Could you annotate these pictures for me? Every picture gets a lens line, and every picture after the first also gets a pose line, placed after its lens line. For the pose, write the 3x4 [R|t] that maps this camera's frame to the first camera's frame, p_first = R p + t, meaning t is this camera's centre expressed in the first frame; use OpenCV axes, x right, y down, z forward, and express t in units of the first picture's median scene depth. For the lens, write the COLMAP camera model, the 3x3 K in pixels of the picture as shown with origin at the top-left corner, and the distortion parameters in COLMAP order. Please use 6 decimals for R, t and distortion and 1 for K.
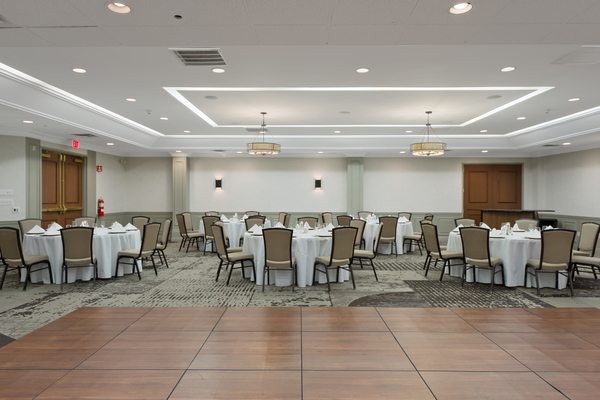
lens RADIAL K [[403.4, 0, 300.0], [0, 403.4, 200.0], [0, 0, 1]] dist [0.023479, -0.000953]
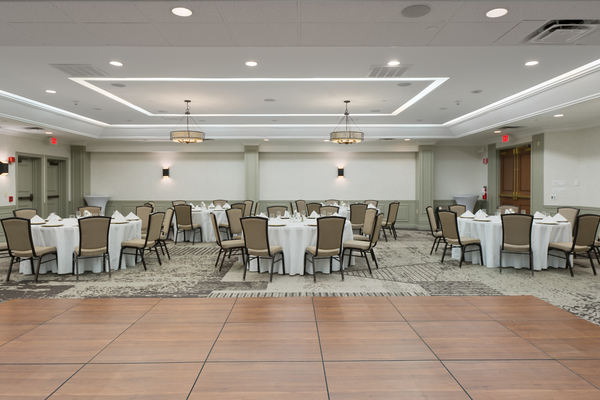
lens RADIAL K [[403.5, 0, 299.7], [0, 403.5, 167.0], [0, 0, 1]] dist [0.003997, 0.000193]
pose [[0.999760, -0.003579, 0.021623, 0.169782], [0.004725, 0.998574, -0.053169, 0.000710], [-0.021402, 0.053258, 0.998351, -0.004660]]
